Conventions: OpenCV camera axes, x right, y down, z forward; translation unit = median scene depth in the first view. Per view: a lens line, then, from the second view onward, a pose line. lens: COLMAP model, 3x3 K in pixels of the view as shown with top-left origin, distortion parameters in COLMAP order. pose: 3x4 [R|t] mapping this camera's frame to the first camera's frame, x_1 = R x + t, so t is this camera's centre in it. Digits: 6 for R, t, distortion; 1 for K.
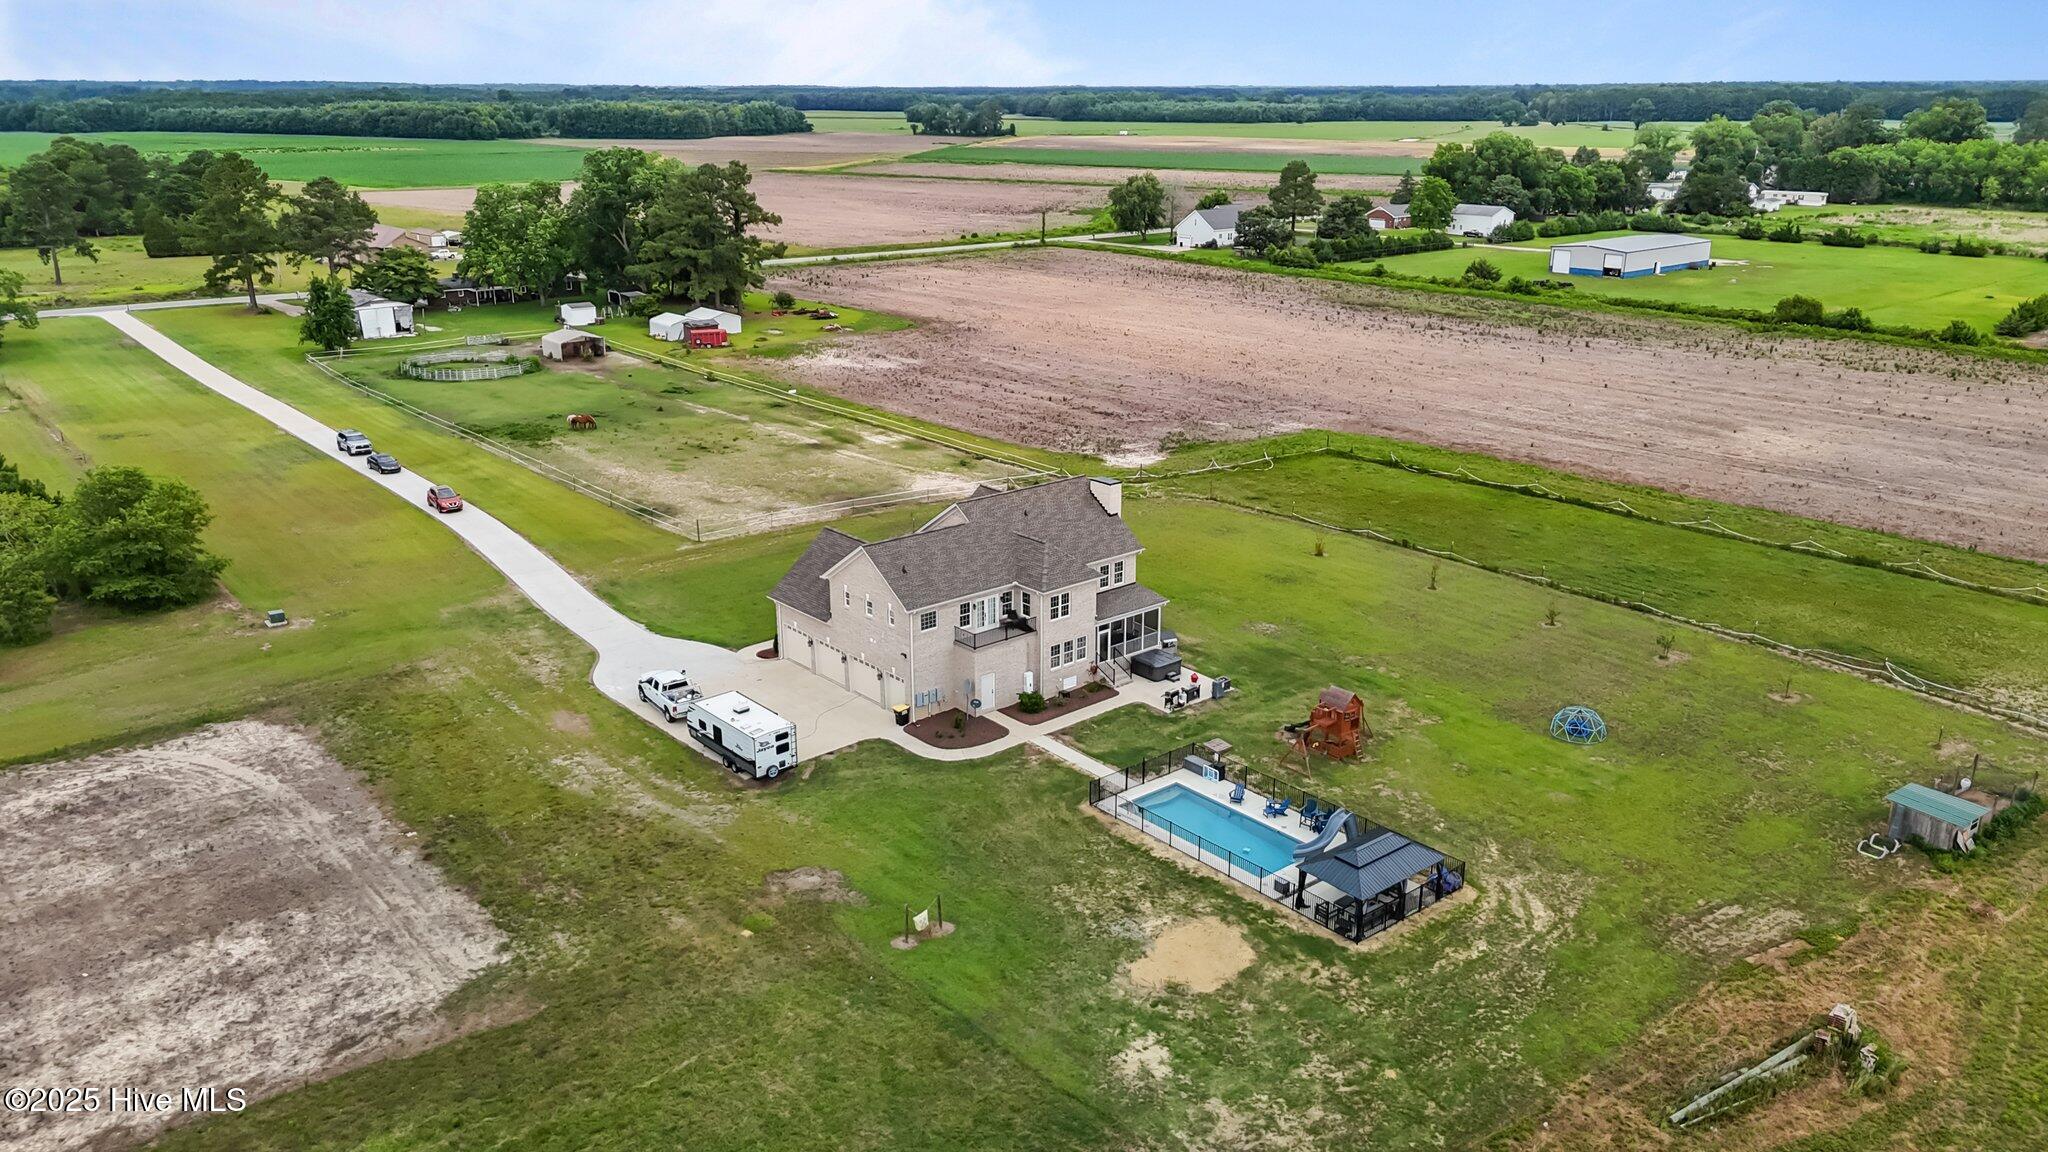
lens RADIAL K [[1507.5, 0, 1025.7], [0, 1507.5, 578.1], [0, 0, 1]] dist [0.077349, -0.073740]
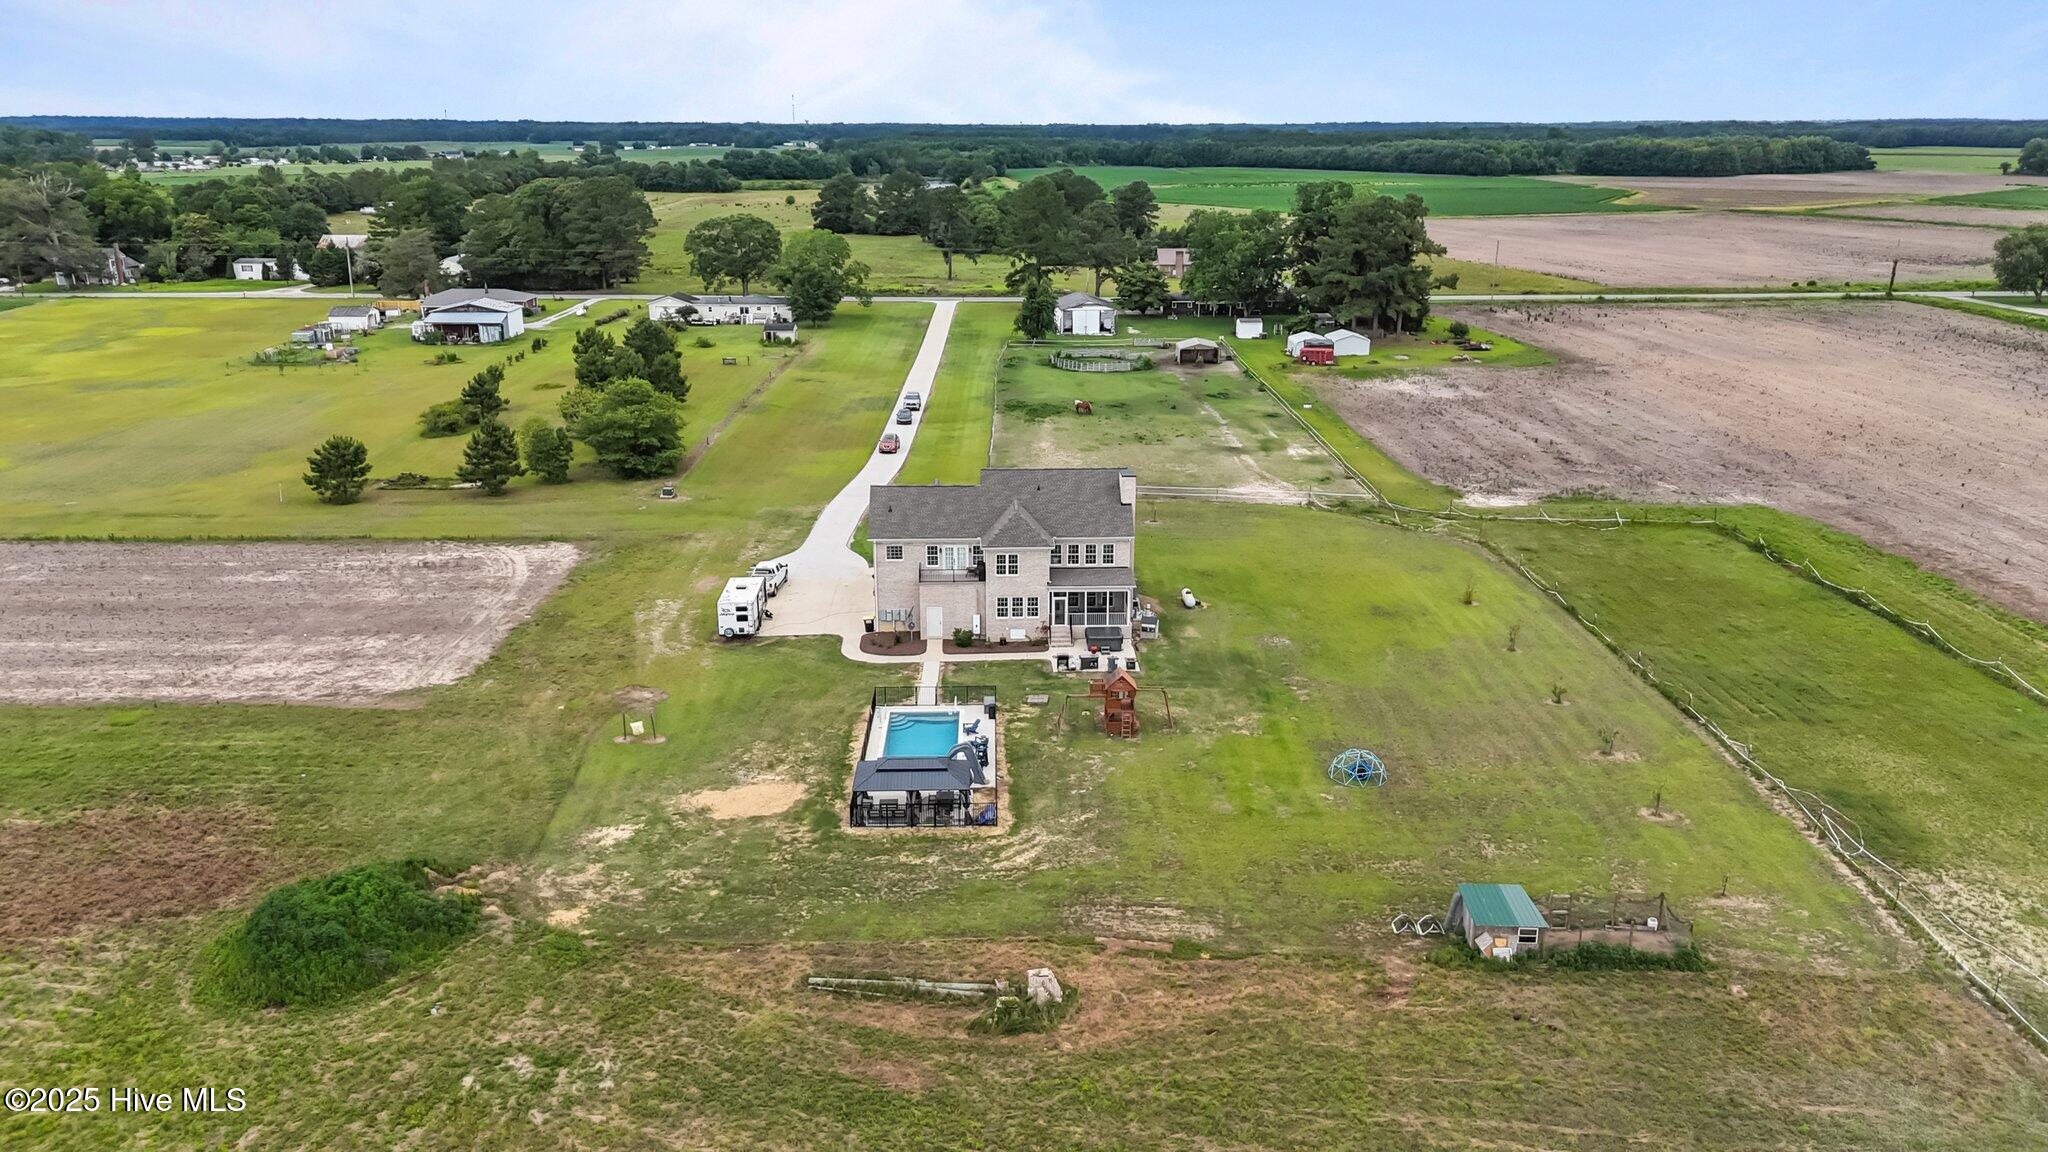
lens RADIAL K [[1507.5, 0, 1025.7], [0, 1507.5, 578.1], [0, 0, 1]] dist [0.077349, -0.073740]
pose [[0.781316, 0.179471, -0.597776, 0.737564], [-0.192974, 0.980301, 0.042092, -0.023088], [0.593555, 0.082468, 0.800557, 0.075199]]
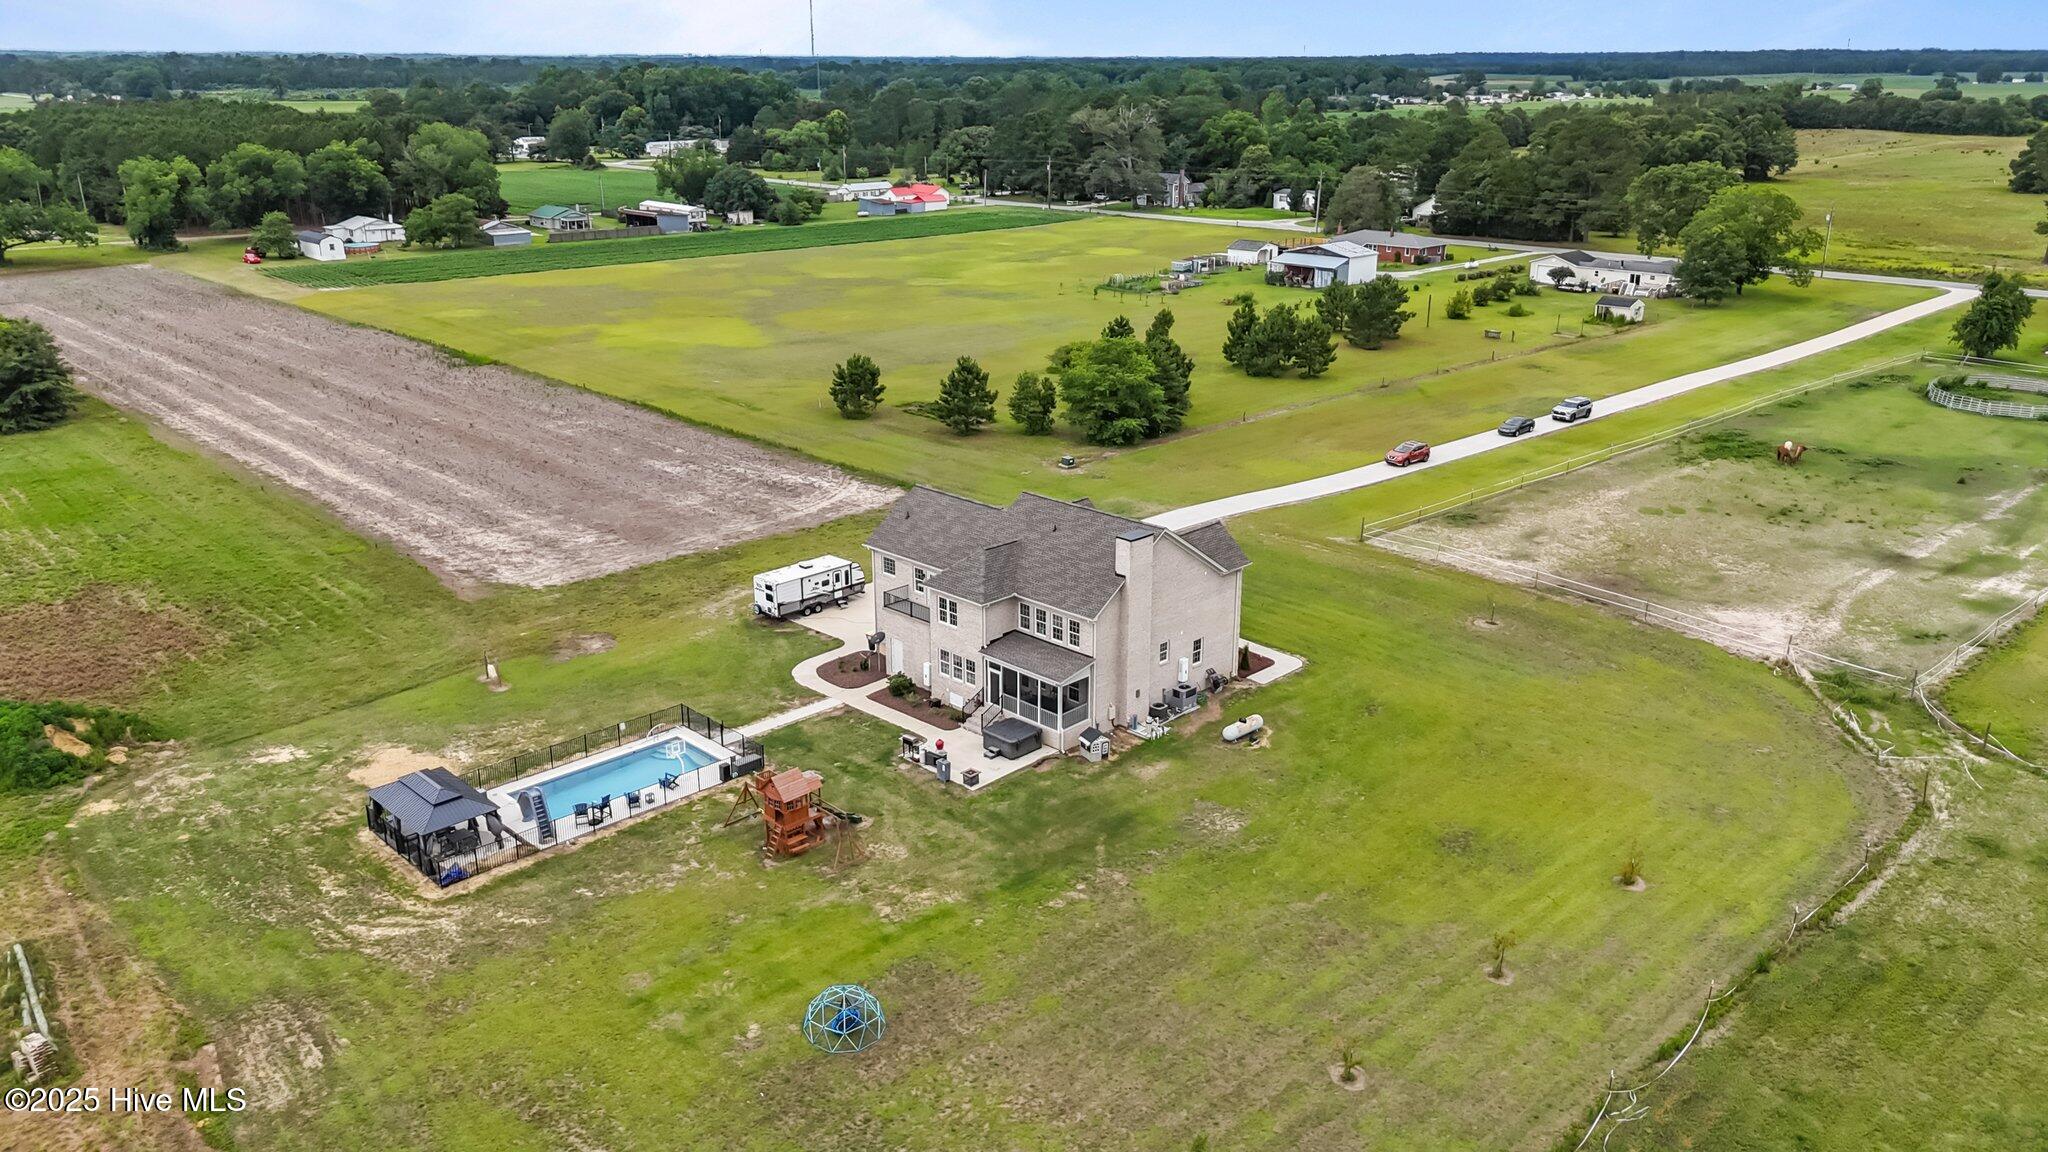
lens RADIAL K [[1541.2, 0, 1026.5], [0, 1541.2, 553.3], [0, 0, 1]] dist [0.082454, -0.091960]
pose [[0.076805, 0.304049, -0.949555, 0.925634], [-0.307052, 0.913295, 0.267603, -0.285906], [0.948588, 0.271010, 0.163505, 0.884669]]
